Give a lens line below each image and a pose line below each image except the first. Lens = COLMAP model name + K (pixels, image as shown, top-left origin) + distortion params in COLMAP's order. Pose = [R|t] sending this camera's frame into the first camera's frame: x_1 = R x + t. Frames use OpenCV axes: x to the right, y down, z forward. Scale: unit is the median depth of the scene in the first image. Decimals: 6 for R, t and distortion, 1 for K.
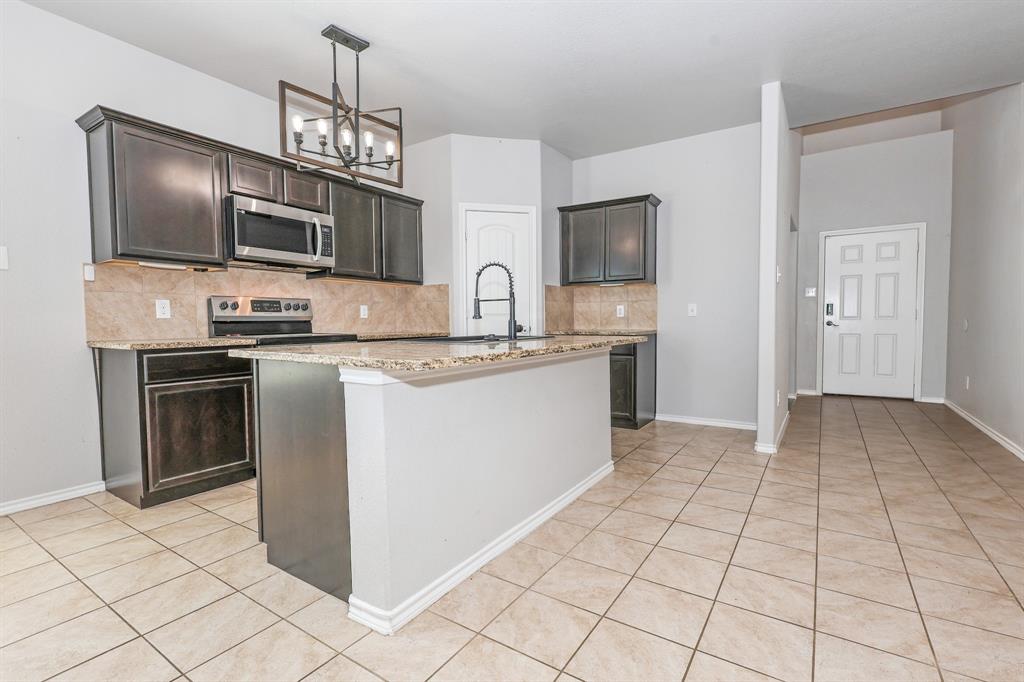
lens RADIAL K [[471.9, 0, 513.1], [0, 471.9, 342.0], [0, 0, 1]] dist [-0.002703, 0.001377]
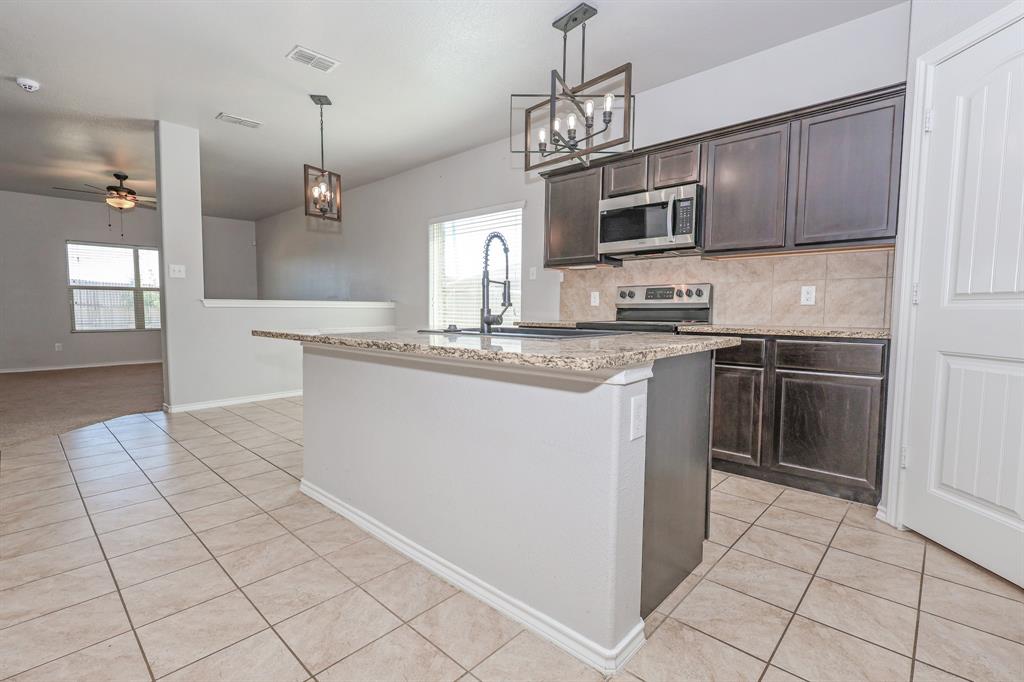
lens RADIAL K [[471.9, 0, 513.4], [0, 471.9, 341.8], [0, 0, 1]] dist [-0.002703, 0.001377]
pose [[-0.164485, 0.074560, -0.983557, 0.614744], [-0.045661, 0.995494, 0.083102, -0.048571], [0.985322, 0.058579, -0.160340, 0.978569]]
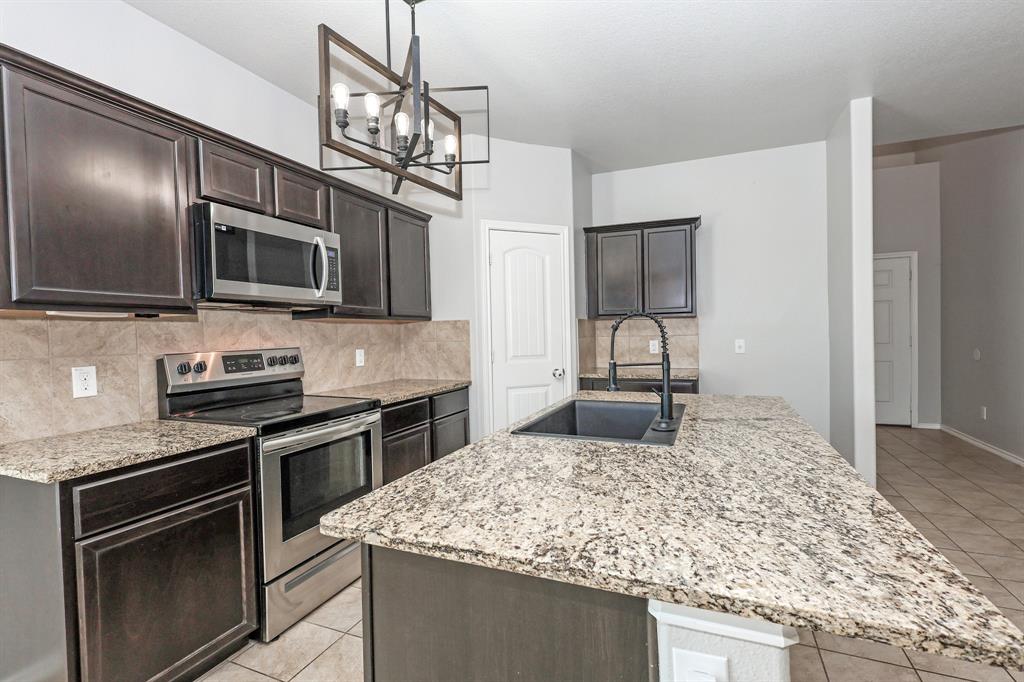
lens RADIAL K [[471.9, 0, 513.3], [0, 471.9, 342.3], [0, 0, 1]] dist [-0.002703, 0.001377]
pose [[0.983015, -0.017512, 0.182689, -0.299089], [0.022008, 0.999502, -0.022614, -0.093767], [-0.182202, 0.026250, 0.982911, 0.287108]]
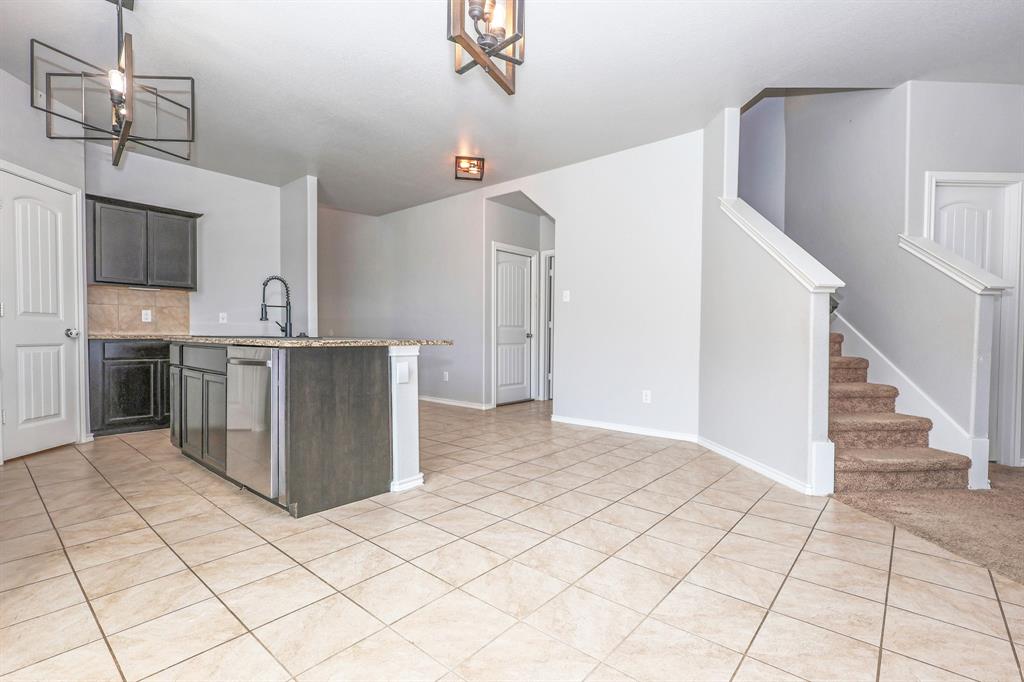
lens RADIAL K [[471.9, 0, 514.7], [0, 471.9, 340.3], [0, 0, 1]] dist [-0.002703, 0.001377]
pose [[0.121334, -0.005461, 0.992597, -1.033613], [0.037600, 0.999292, 0.000901, 0.021314], [-0.991899, 0.037212, 0.121453, 0.181265]]
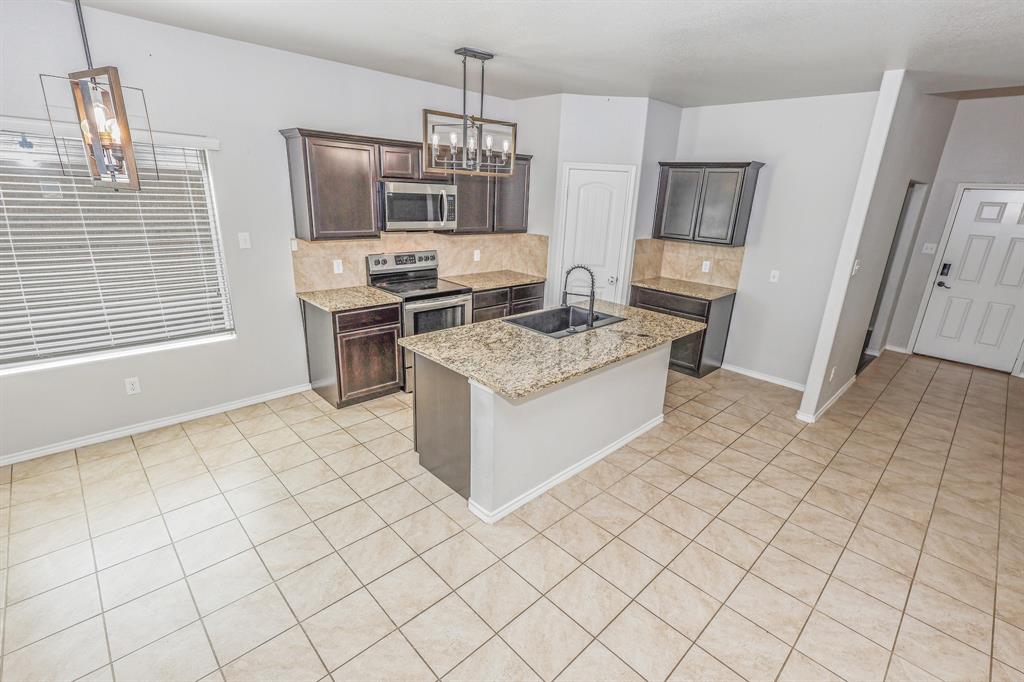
lens RADIAL K [[471.9, 0, 512.7], [0, 471.9, 343.6], [0, 0, 1]] dist [-0.002703, 0.001377]
pose [[0.974600, 0.114068, -0.192727, 0.040477], [-0.059275, 0.961261, 0.269191, -0.250191], [0.215967, -0.250929, 0.943606, -0.236660]]
